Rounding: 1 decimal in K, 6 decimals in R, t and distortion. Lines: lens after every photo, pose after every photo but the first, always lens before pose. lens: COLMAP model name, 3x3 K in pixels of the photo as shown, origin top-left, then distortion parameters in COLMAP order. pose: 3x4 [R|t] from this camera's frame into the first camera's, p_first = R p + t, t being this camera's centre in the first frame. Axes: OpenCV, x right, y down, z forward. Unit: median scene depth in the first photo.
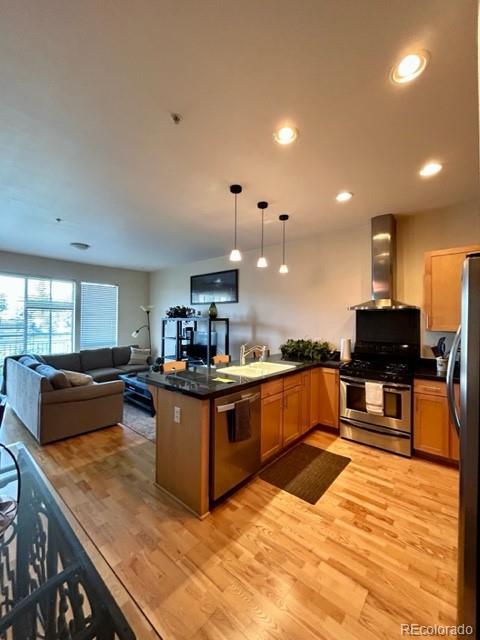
lens RADIAL K [[258.1, 0, 242.3], [0, 258.1, 319.1], [0, 0, 1]] dist [0.002827, 0.000645]
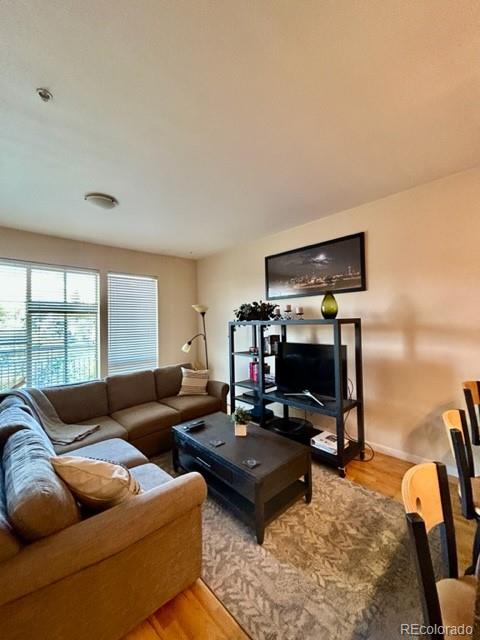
lens RADIAL K [[258.1, 0, 240.7], [0, 258.1, 319.0], [0, 0, 1]] dist [0.002827, 0.000645]
pose [[0.994915, -0.030173, -0.096088, -0.238906], [0.029195, 0.999507, -0.011570, -0.003015], [0.096390, 0.008706, 0.995306, 0.403150]]
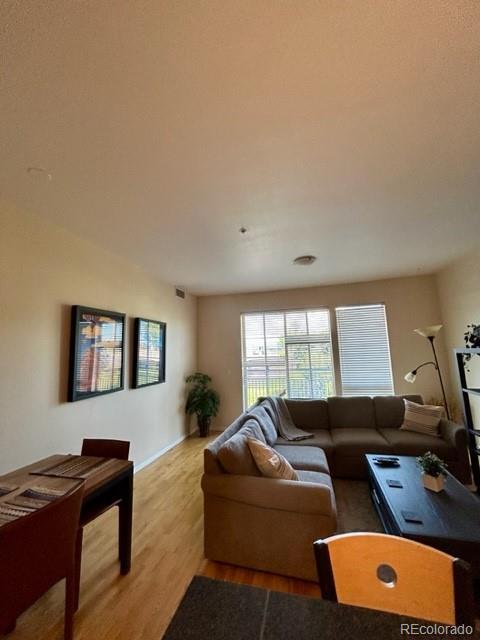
lens RADIAL K [[258.1, 0, 242.0], [0, 258.1, 319.6], [0, 0, 1]] dist [0.002827, 0.000645]
pose [[0.441187, -0.141186, -0.886239, -0.043847], [0.044671, 0.989778, -0.135443, -0.010824], [0.896303, 0.020166, 0.442984, 0.434690]]
